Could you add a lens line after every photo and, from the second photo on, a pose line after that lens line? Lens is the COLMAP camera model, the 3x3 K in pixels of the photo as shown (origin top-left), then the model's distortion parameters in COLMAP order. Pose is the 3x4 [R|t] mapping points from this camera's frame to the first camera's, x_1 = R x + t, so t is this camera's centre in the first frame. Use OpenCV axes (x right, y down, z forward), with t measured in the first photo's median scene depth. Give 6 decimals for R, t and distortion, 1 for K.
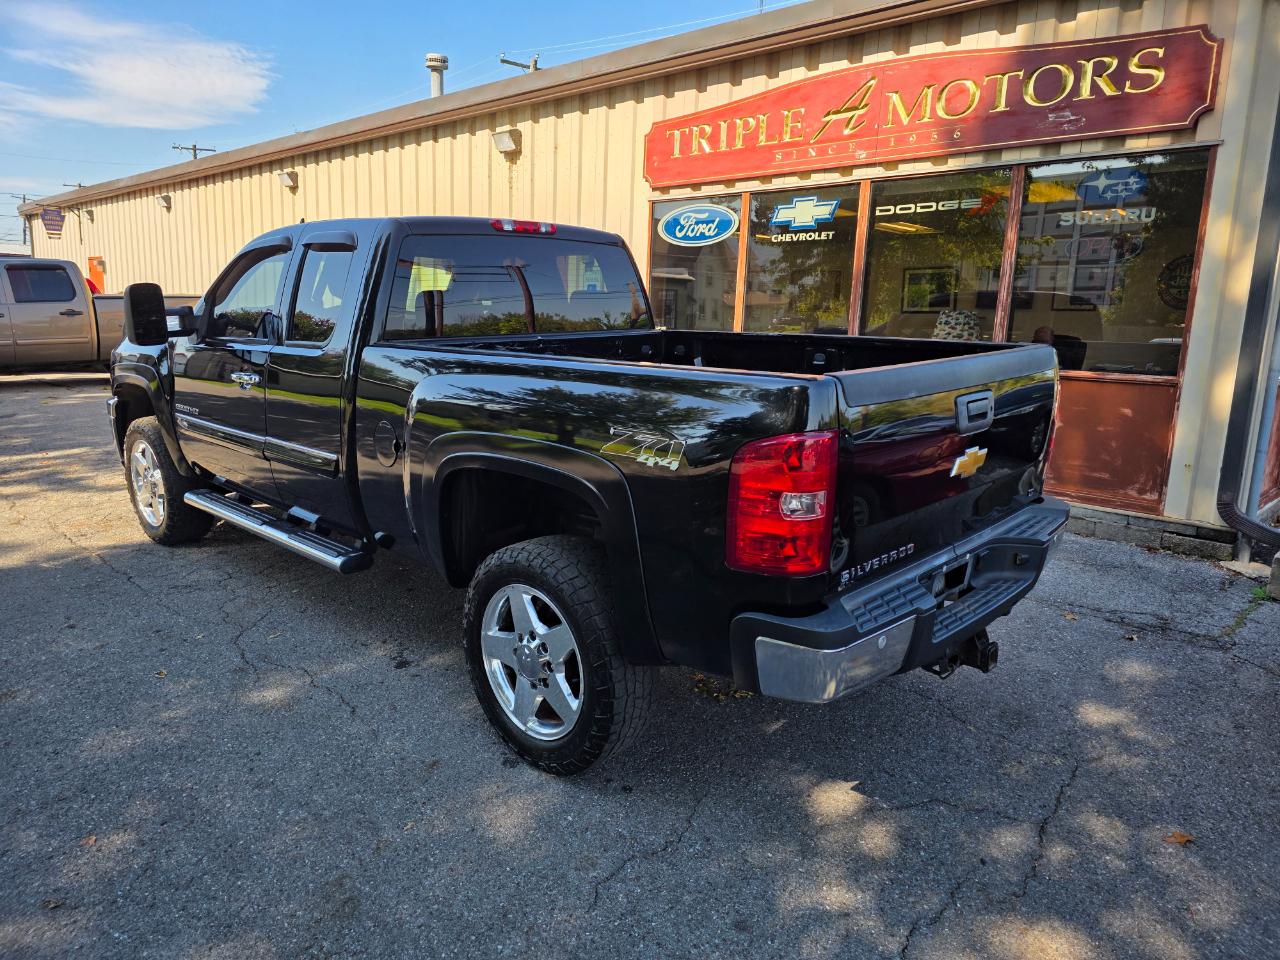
lens RADIAL K [[863.1, 0, 636.1], [0, 863.1, 475.8], [0, 0, 1]] dist [0.058215, -0.059004]
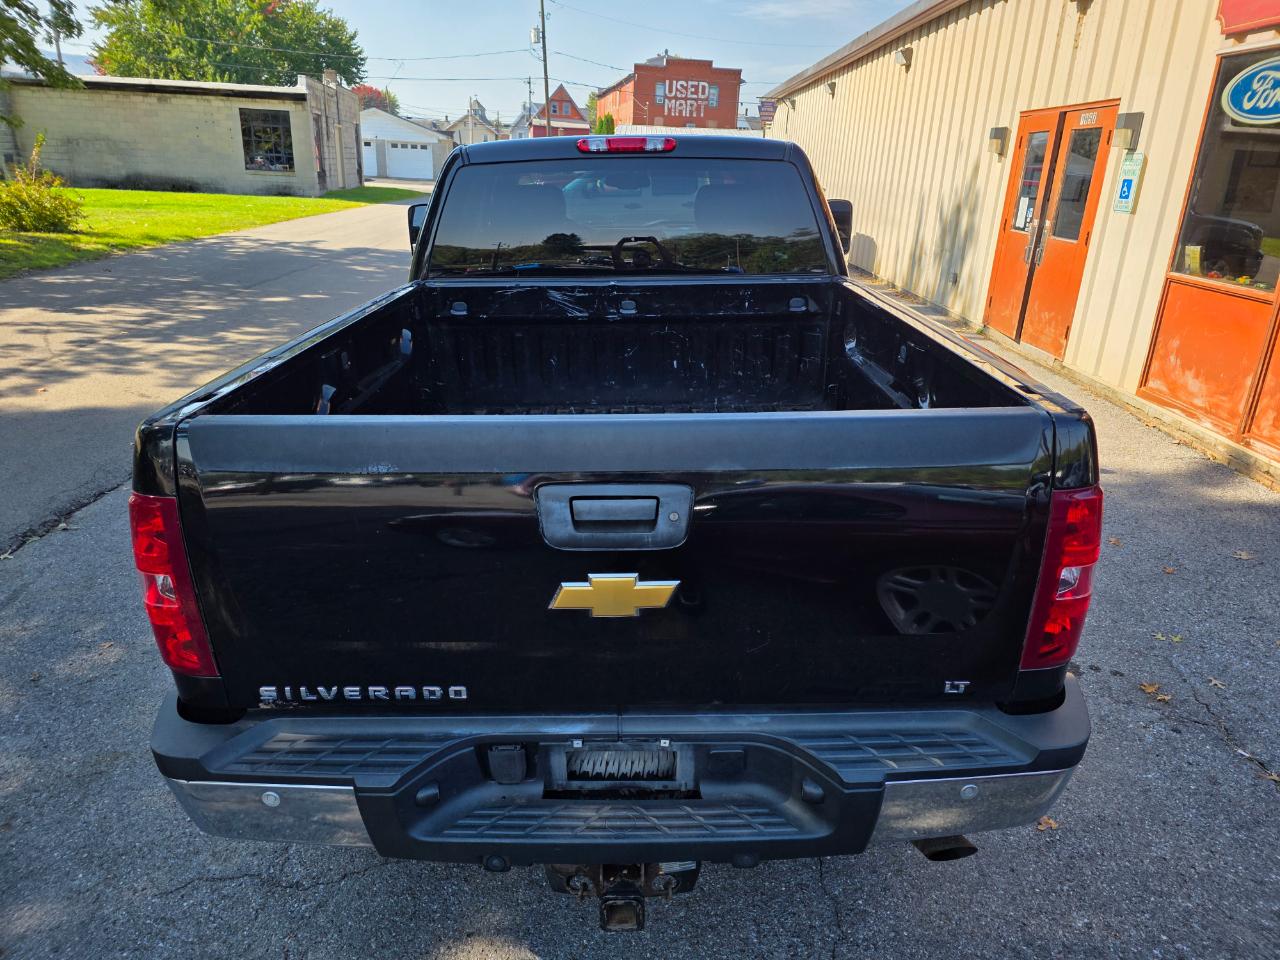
lens RADIAL K [[863.1, 0, 633.9], [0, 863.1, 478.6], [0, 0, 1]] dist [0.058215, -0.059004]
pose [[0.686388, 0.236497, -0.687707, 0.386564], [-0.141051, 0.970981, 0.193133, -0.102714], [0.713425, -0.035563, 0.699828, 0.304254]]
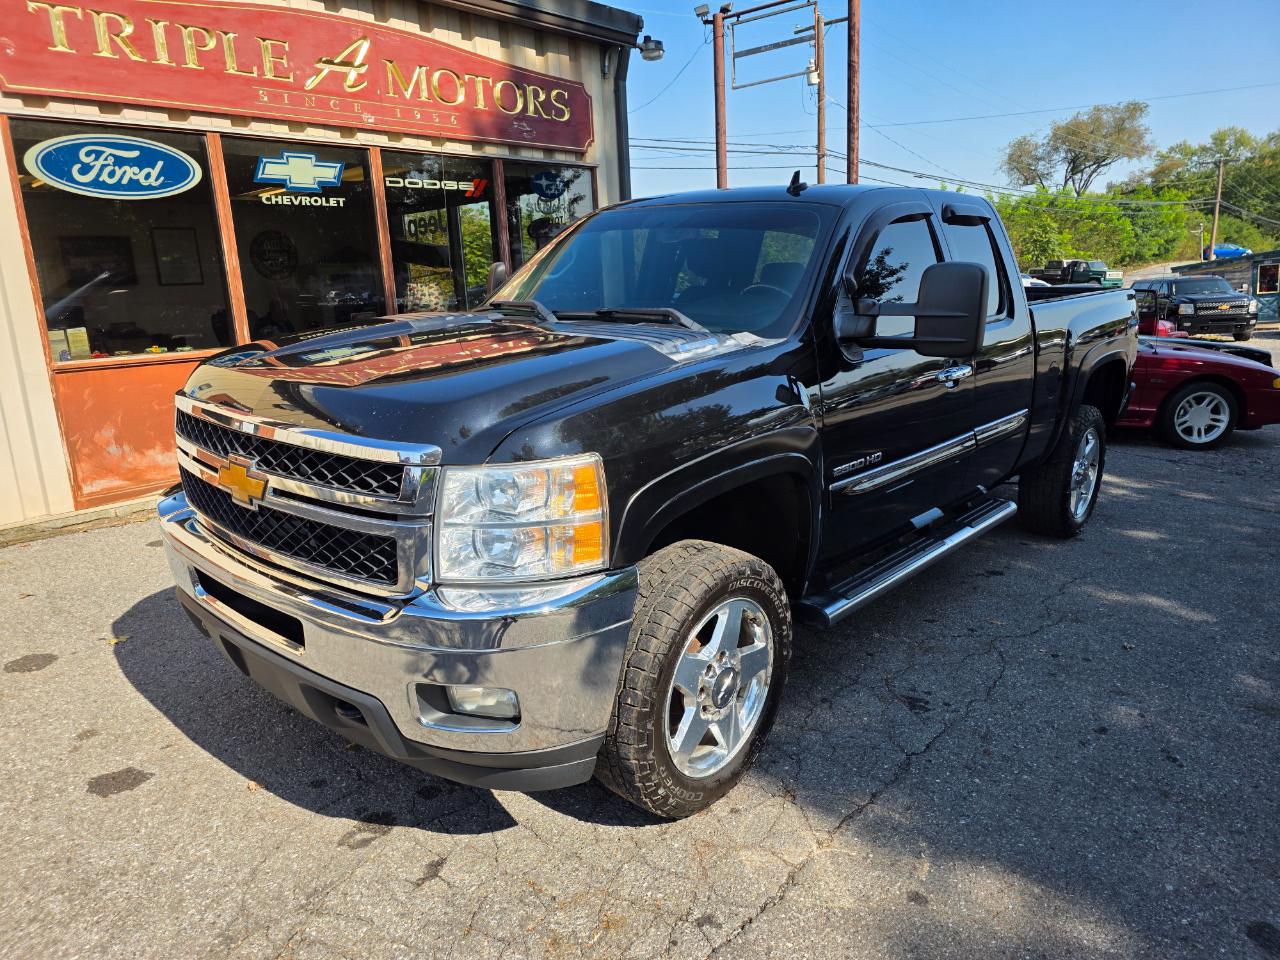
lens RADIAL K [[863.1, 0, 636.3], [0, 863.1, 482.8], [0, 0, 1]] dist [0.058215, -0.059004]
pose [[-0.029030, -0.256545, 0.966096, -0.962305], [0.220836, 0.940975, 0.256510, -0.223097], [-0.974879, 0.220795, 0.029338, 0.982569]]
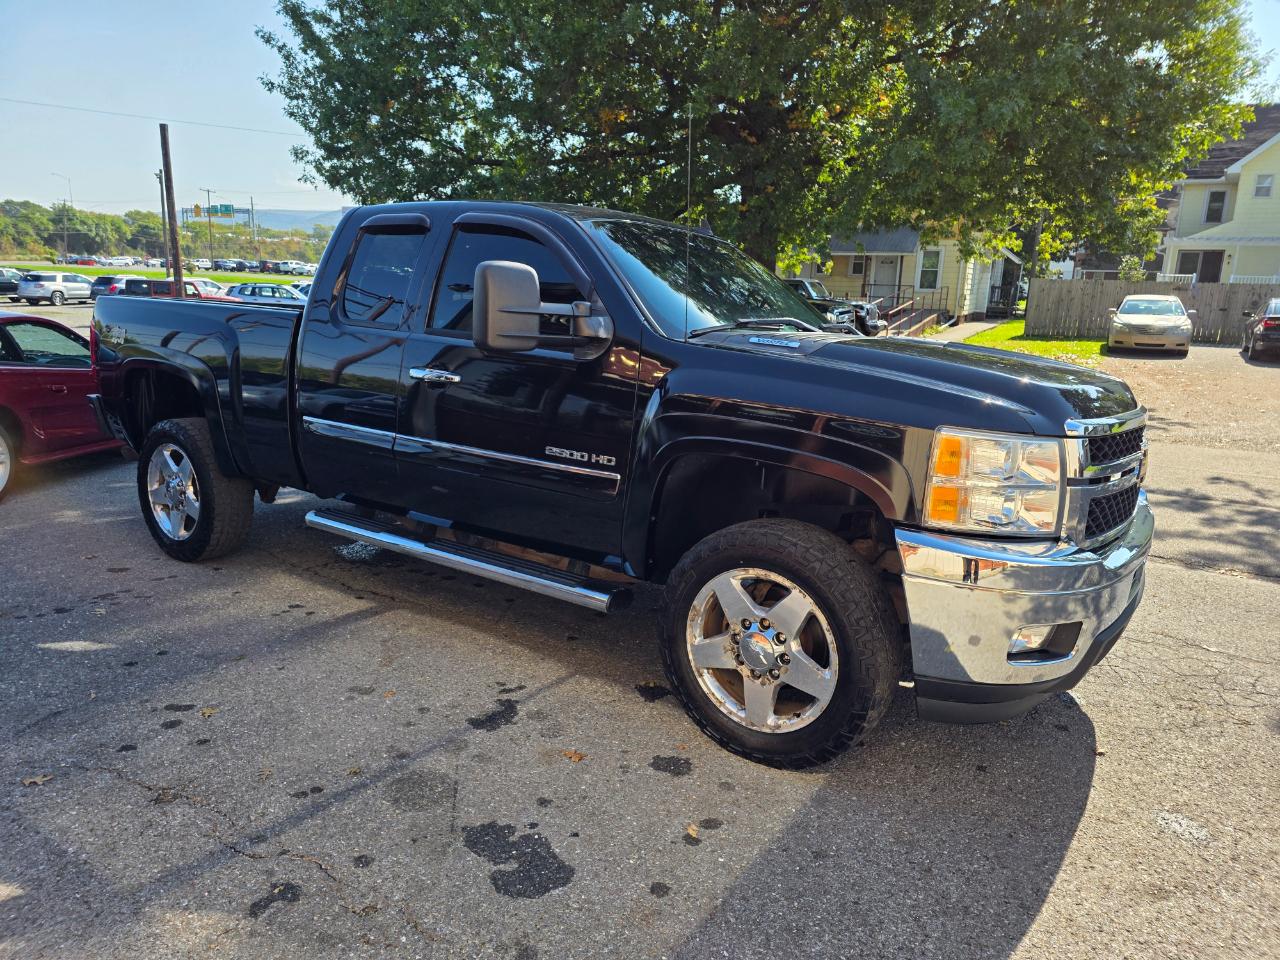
lens RADIAL K [[863.1, 0, 635.2], [0, 863.1, 477.5], [0, 0, 1]] dist [0.058215, -0.059004]
pose [[-0.986749, -0.027996, -0.159822, -0.143722], [-0.088458, 0.918569, 0.385236, -0.327532], [0.136023, 0.394269, -0.908873, 1.635567]]
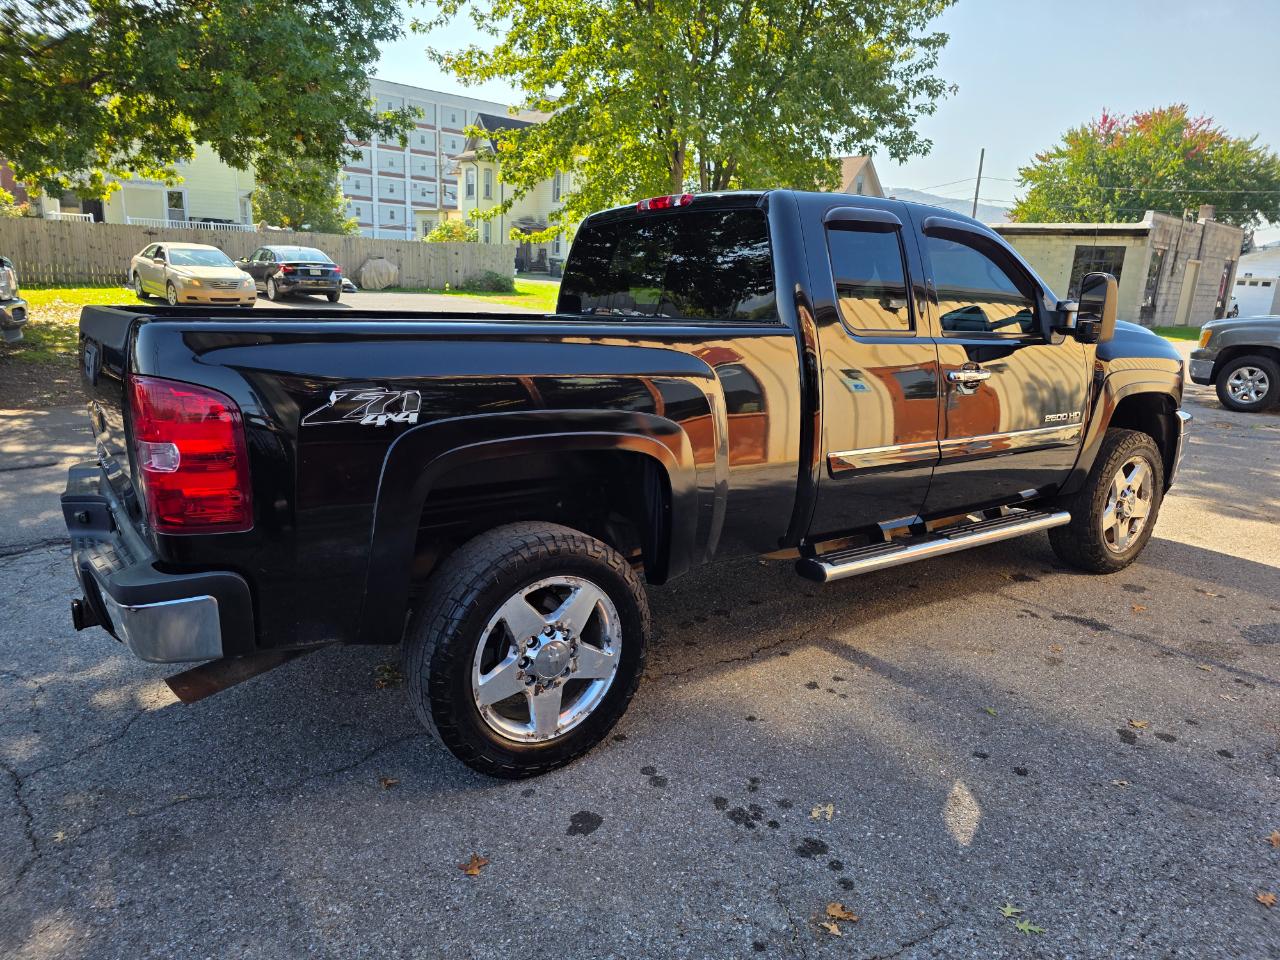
lens RADIAL K [[863.2, 0, 634.3], [0, 863.2, 483.7], [0, 0, 1]] dist [0.045747, -0.046683]
pose [[-0.186000, 0.192447, -0.963519, 0.616925], [-0.227642, 0.945508, 0.232795, -0.154810], [0.955815, 0.262637, -0.132055, 0.868343]]
